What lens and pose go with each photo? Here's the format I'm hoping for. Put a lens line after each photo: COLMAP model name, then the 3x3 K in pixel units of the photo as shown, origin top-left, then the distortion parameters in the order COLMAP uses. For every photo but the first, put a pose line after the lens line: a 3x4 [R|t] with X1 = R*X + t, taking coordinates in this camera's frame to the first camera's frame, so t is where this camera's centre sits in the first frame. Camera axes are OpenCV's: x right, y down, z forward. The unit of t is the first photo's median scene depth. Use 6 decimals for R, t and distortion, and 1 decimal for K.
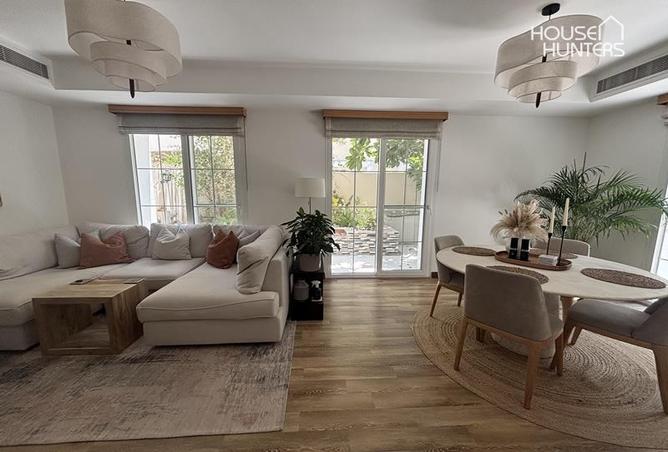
lens RADIAL K [[270.7, 0, 334.0], [0, 270.7, 226.0], [0, 0, 1]] dist [0.000216, -0.000426]
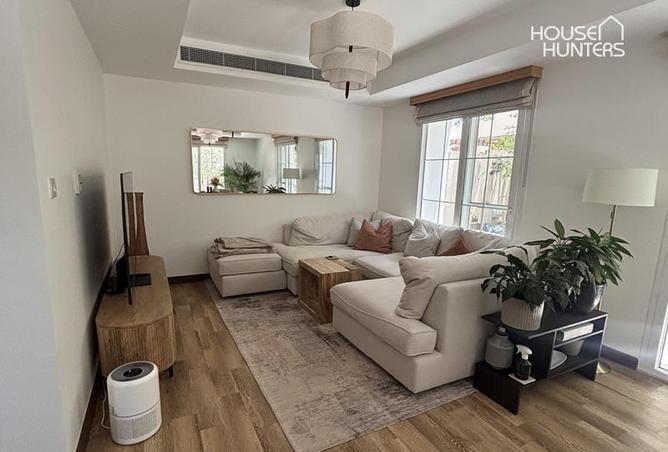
lens RADIAL K [[358.8, 0, 337.0], [0, 358.8, 231.6], [0, 0, 1]] dist [-0.000409, -0.001396]
pose [[0.421555, 0.149766, -0.894350, 0.414875], [-0.150883, 0.984103, 0.093677, -0.051780], [0.894162, 0.095452, 0.437450, 0.278896]]
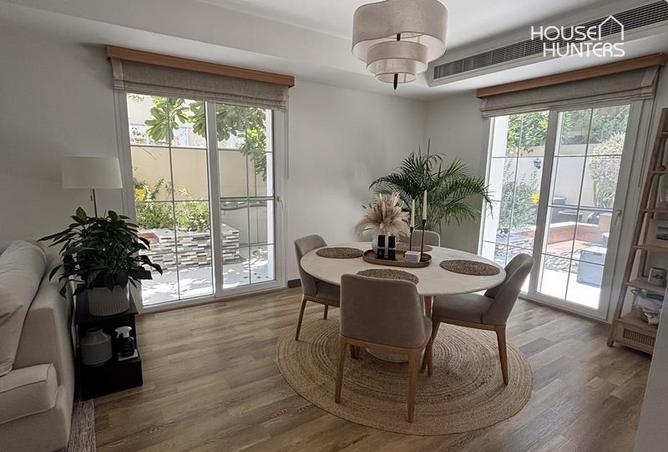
lens RADIAL K [[358.8, 0, 337.0], [0, 358.8, 231.6], [0, 0, 1]] dist [-0.000409, -0.001396]
pose [[0.861215, -0.078511, 0.502140, -0.040565], [0.057689, 0.996712, 0.056897, -0.034880], [-0.504956, -0.020032, 0.862913, 0.042587]]
